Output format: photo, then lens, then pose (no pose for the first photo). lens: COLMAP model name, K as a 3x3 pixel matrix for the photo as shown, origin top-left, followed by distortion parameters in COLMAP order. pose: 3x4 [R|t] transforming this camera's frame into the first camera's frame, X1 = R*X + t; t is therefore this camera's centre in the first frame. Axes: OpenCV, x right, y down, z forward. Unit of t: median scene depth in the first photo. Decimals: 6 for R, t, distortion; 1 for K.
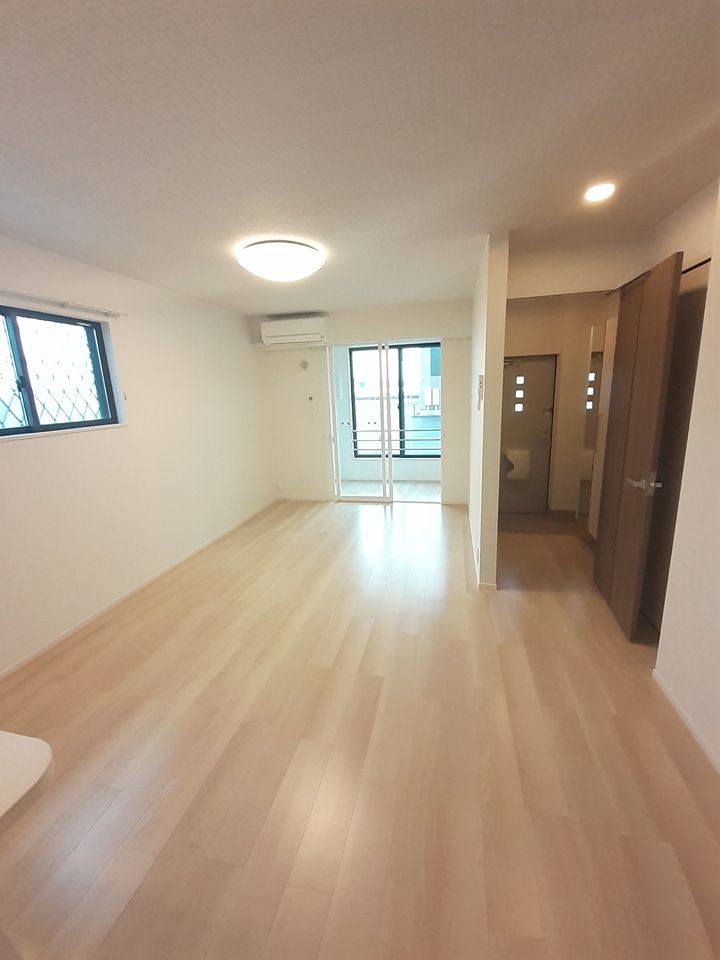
lens RADIAL K [[387.3, 0, 358.0], [0, 387.3, 477.5], [0, 0, 1]] dist [-0.003746, -0.002532]
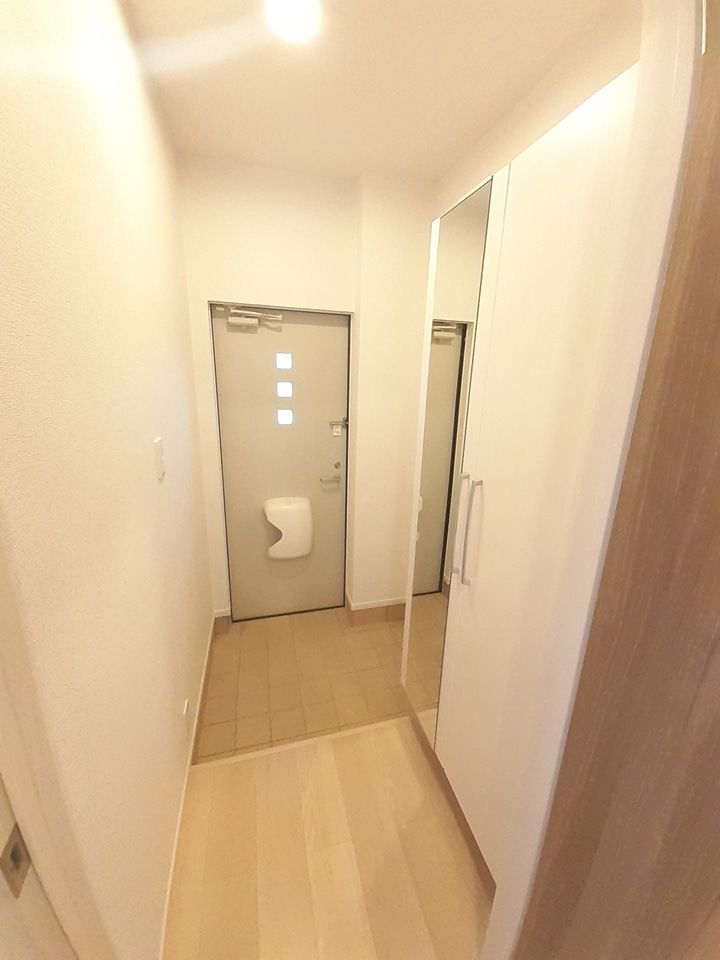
lens RADIAL K [[387.3, 0, 360.8], [0, 387.3, 479.2], [0, 0, 1]] dist [-0.003746, -0.002532]
pose [[0.880445, -0.063941, 0.469817, 0.266147], [0.034726, 0.996900, 0.070598, -0.134596], [-0.472874, -0.045843, 0.879936, 0.520891]]
